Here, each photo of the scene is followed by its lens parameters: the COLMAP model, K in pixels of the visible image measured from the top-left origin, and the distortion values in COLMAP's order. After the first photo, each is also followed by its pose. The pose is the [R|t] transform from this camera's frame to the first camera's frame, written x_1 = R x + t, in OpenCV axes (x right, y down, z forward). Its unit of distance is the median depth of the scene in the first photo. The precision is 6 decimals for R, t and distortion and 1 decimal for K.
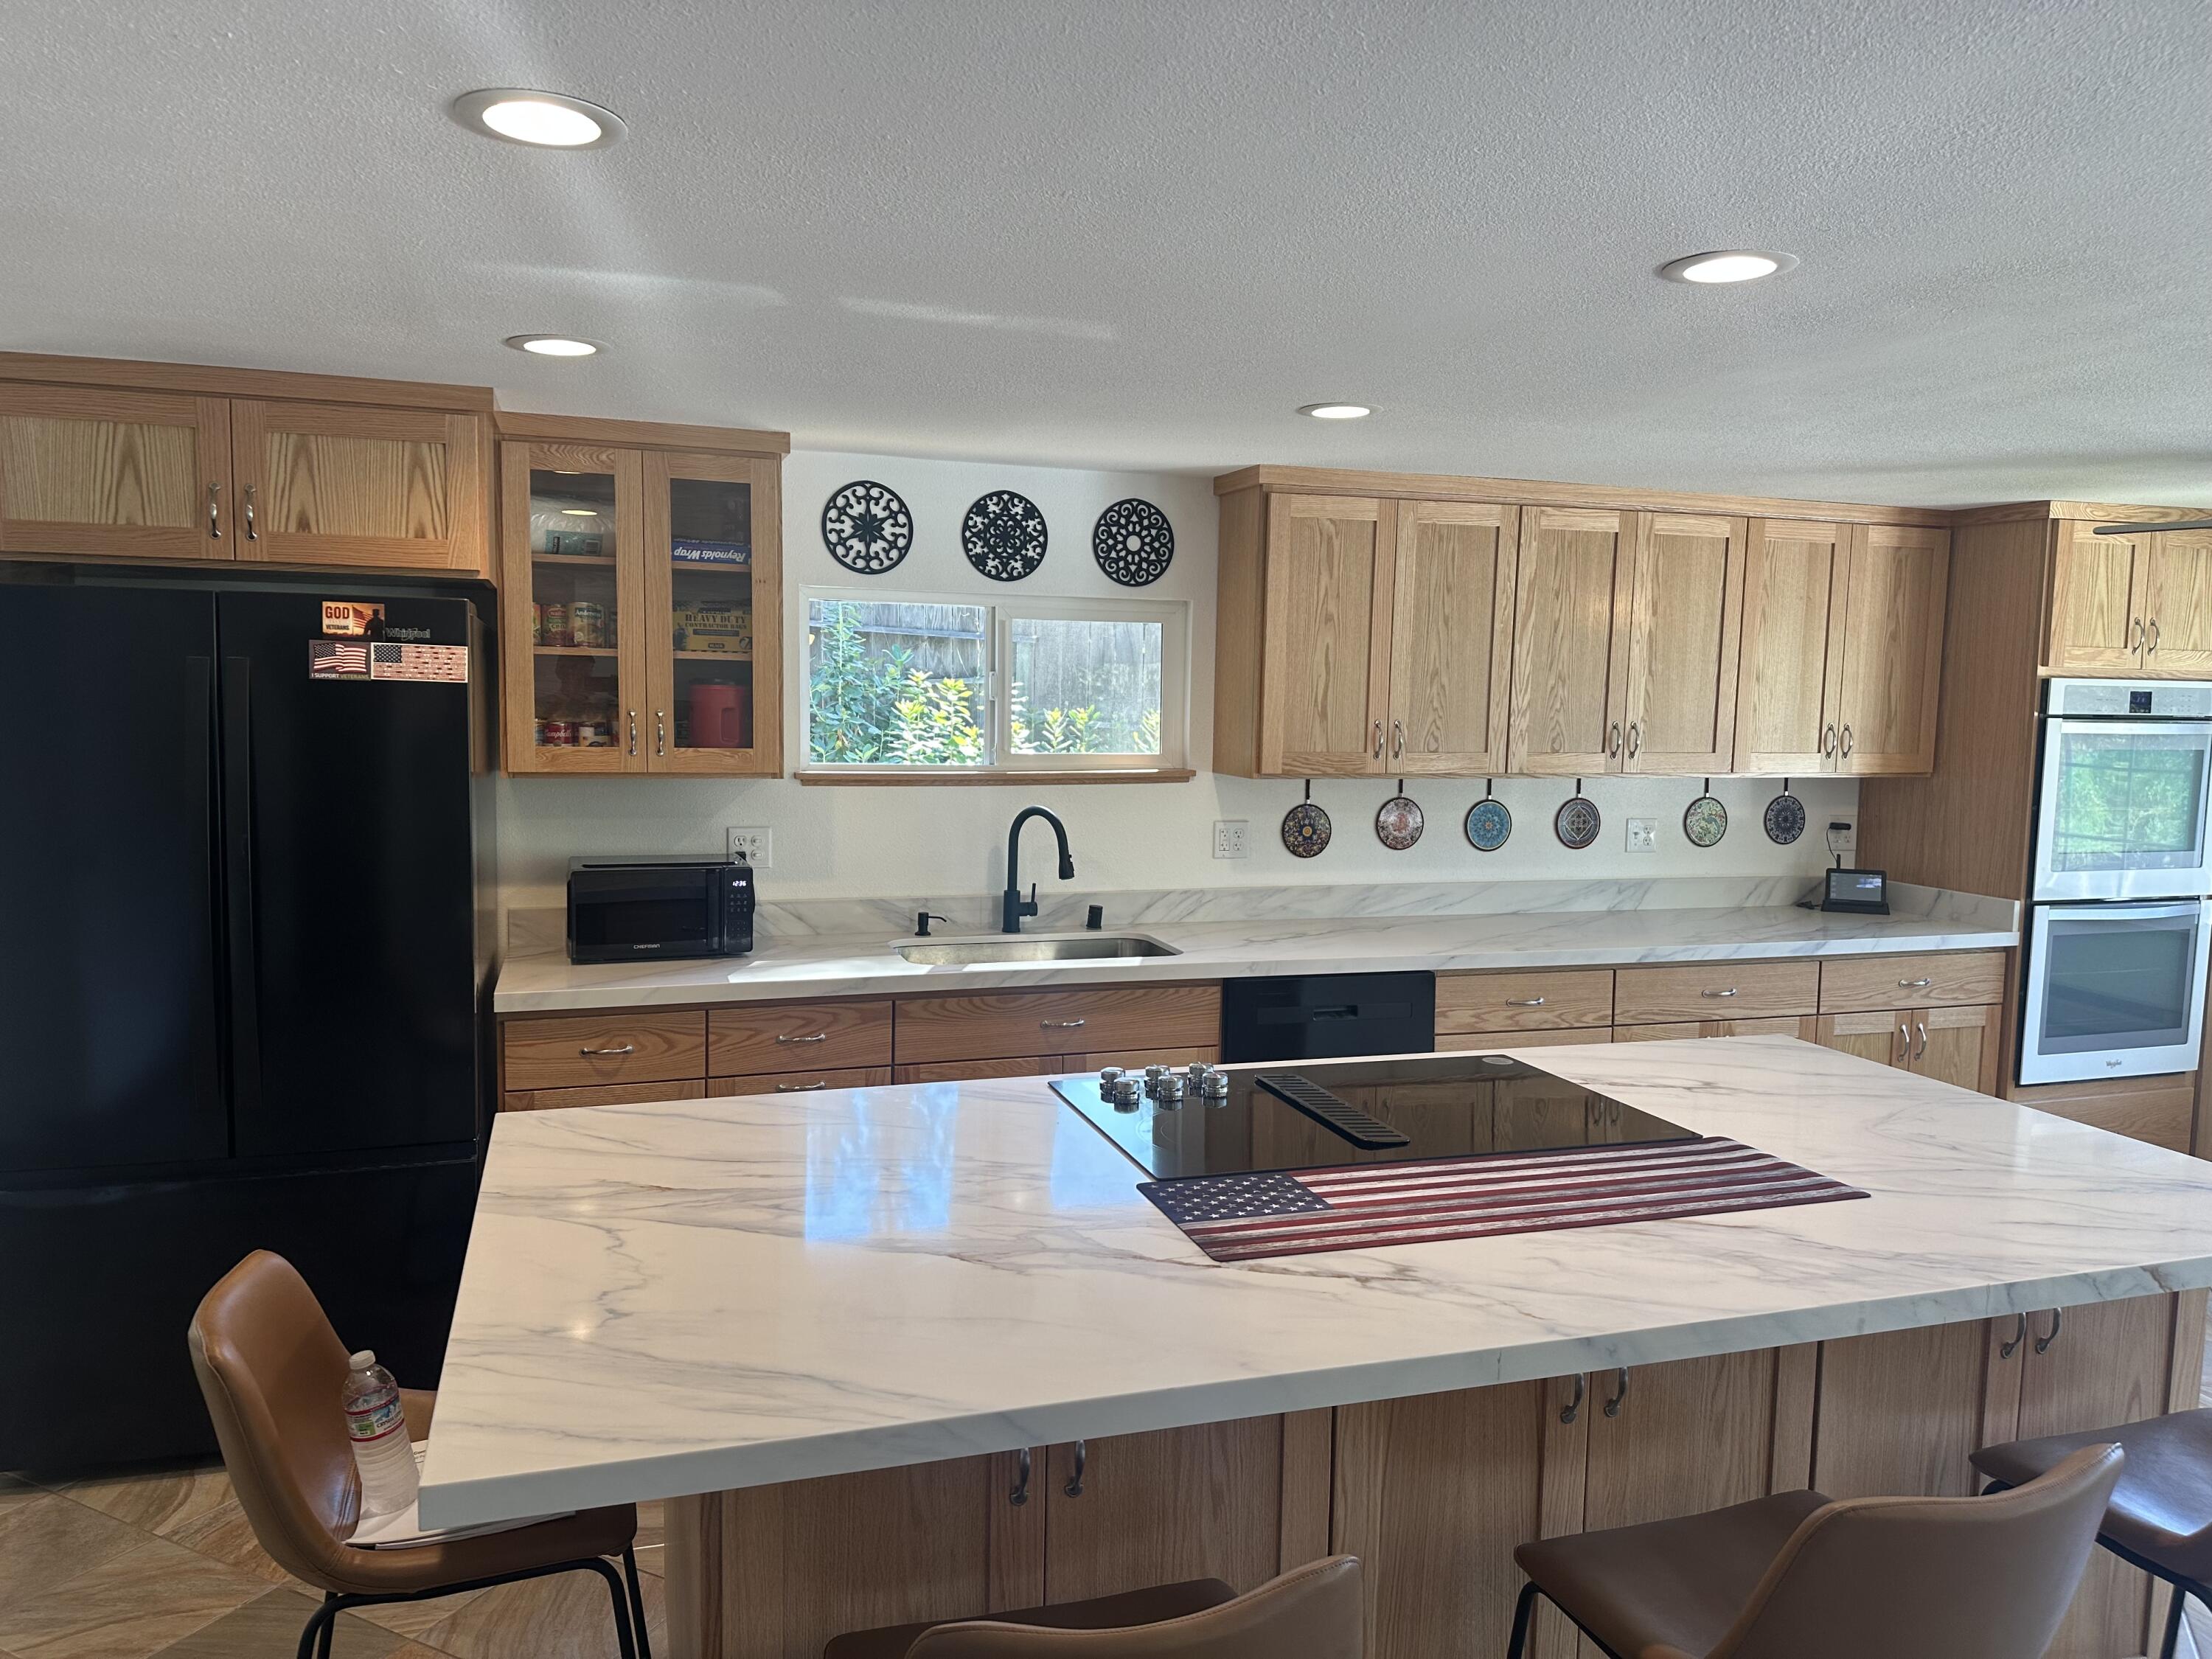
lens RADIAL K [[1543.6, 0, 1097.5], [0, 1543.6, 823.0], [0, 0, 1]] dist [0.190503, -0.322234]
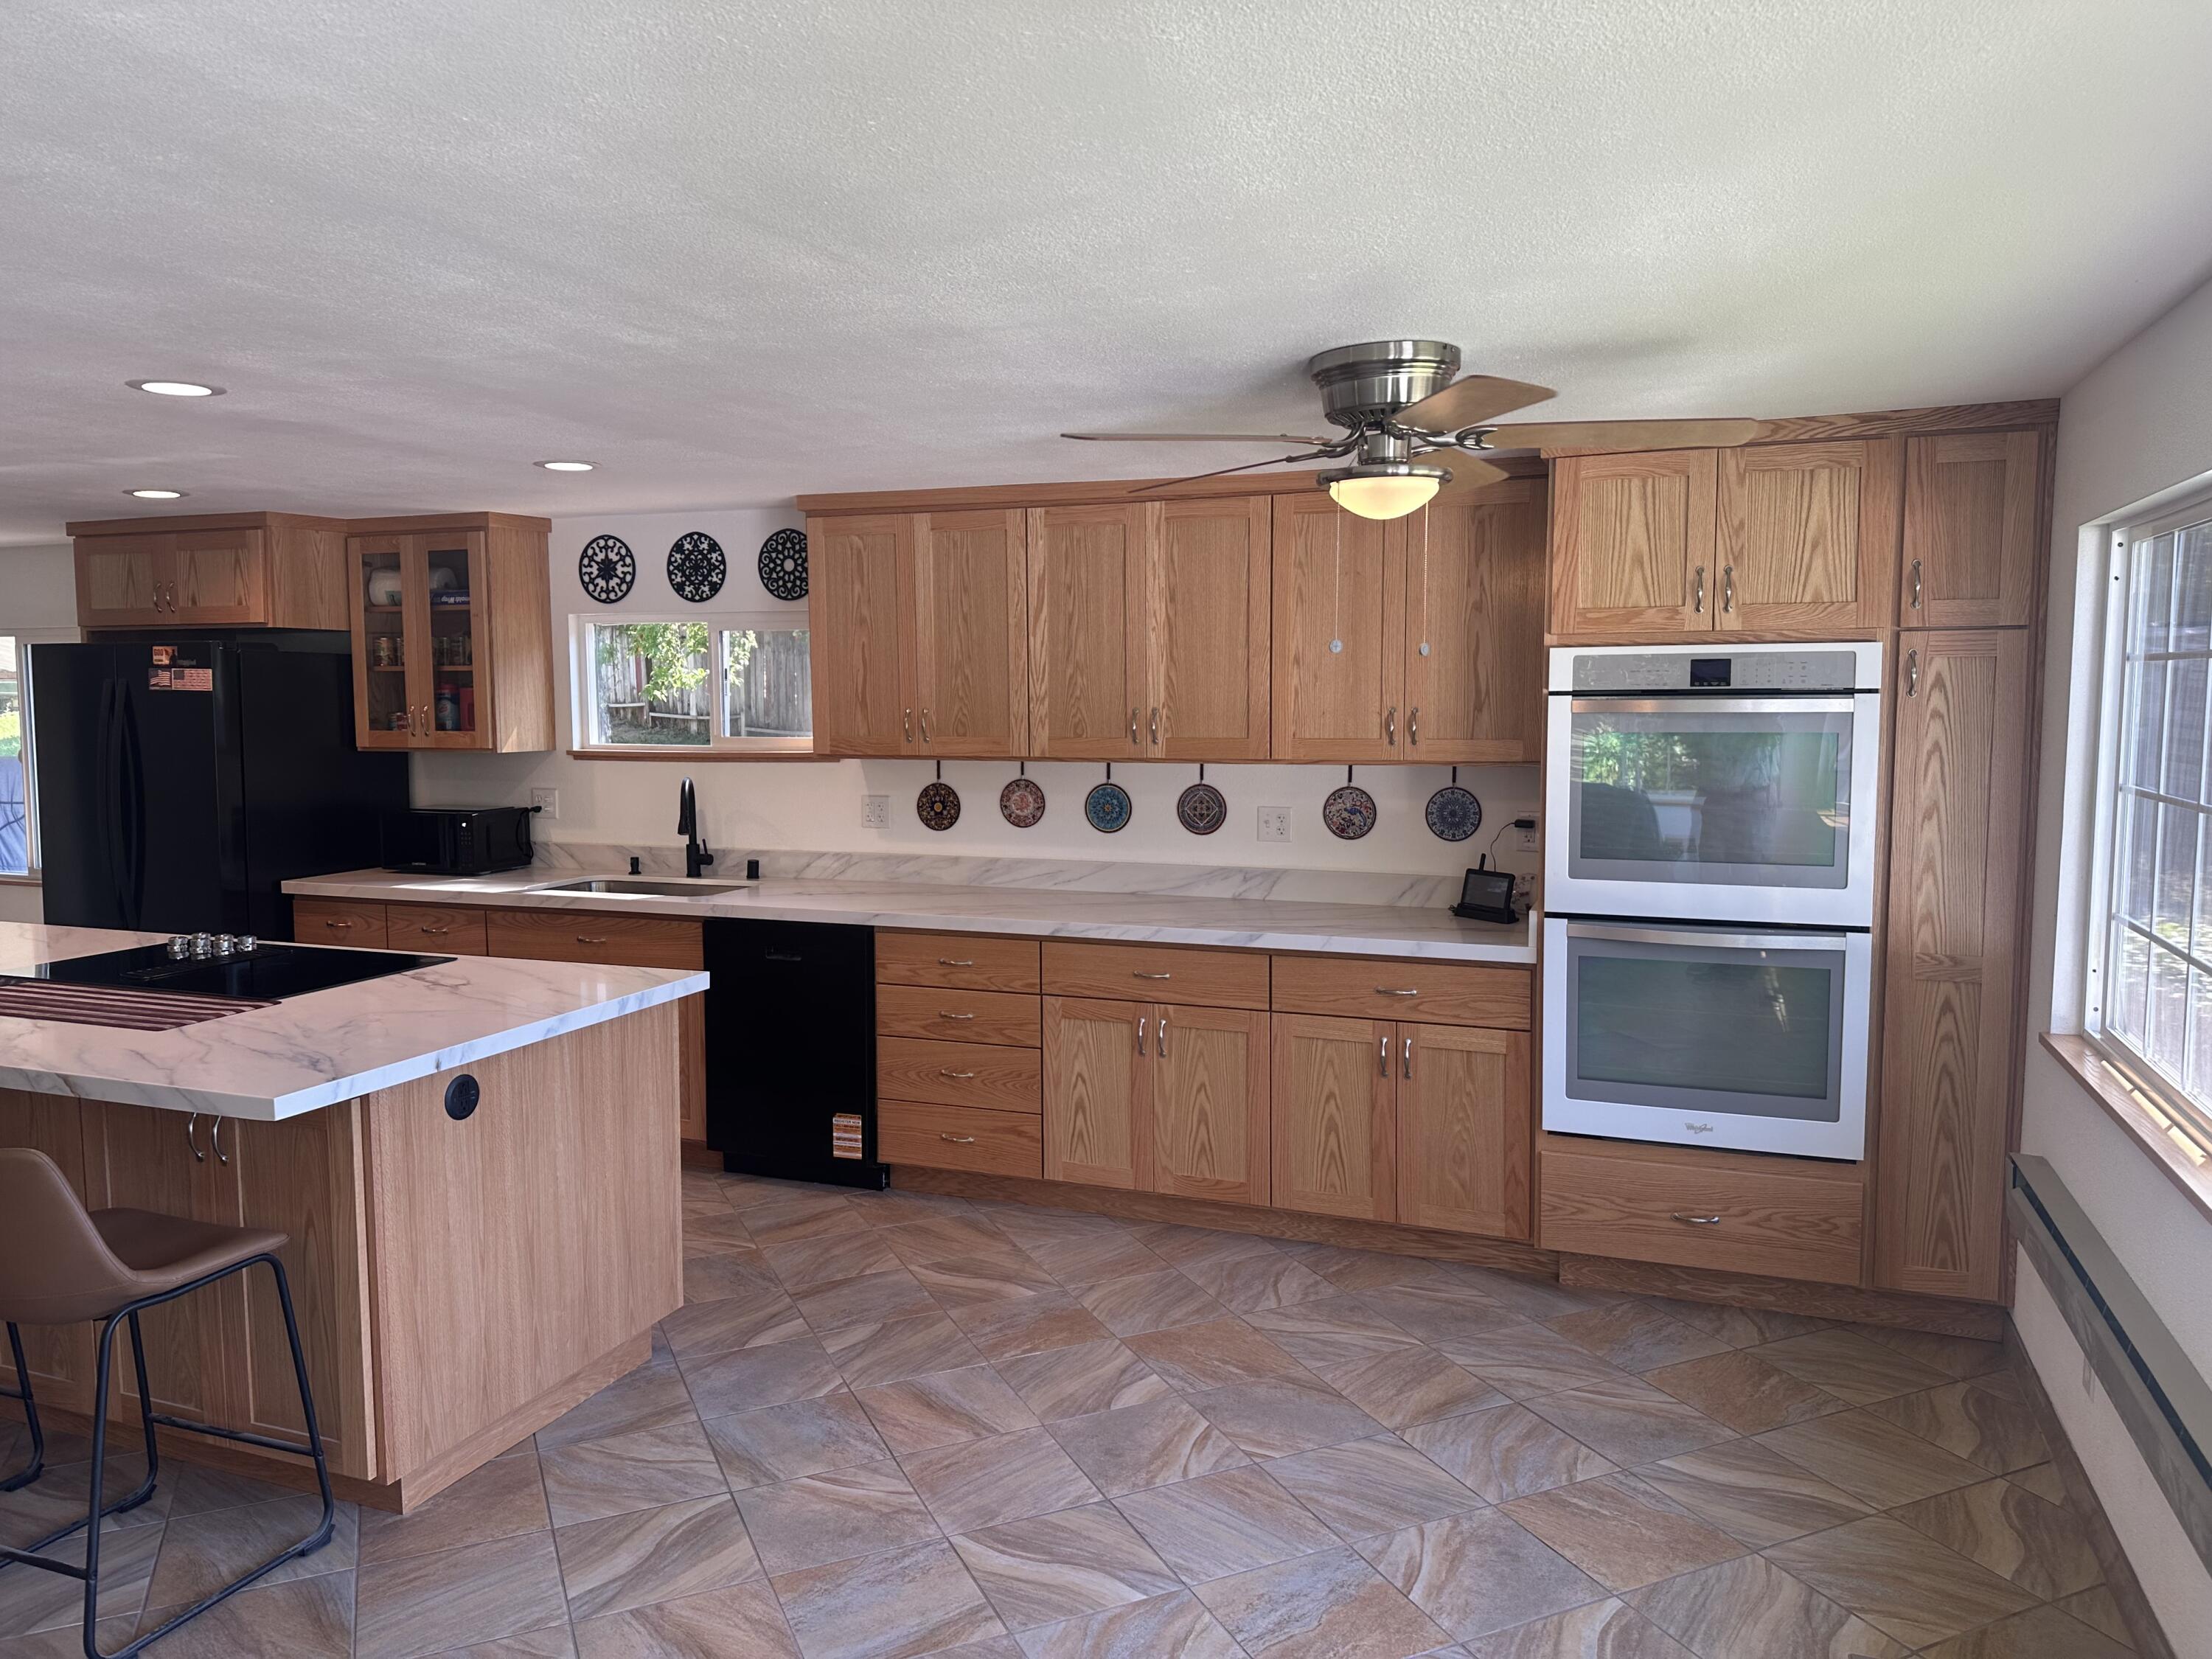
lens RADIAL K [[1543.6, 0, 1097.5], [0, 1543.6, 823.0], [0, 0, 1]] dist [0.190503, -0.322234]
pose [[0.768709, 0.033462, -0.638722, 1.004832], [-0.035530, 0.999323, 0.009592, 0.002040], [0.638611, 0.015321, 0.769378, 0.215518]]
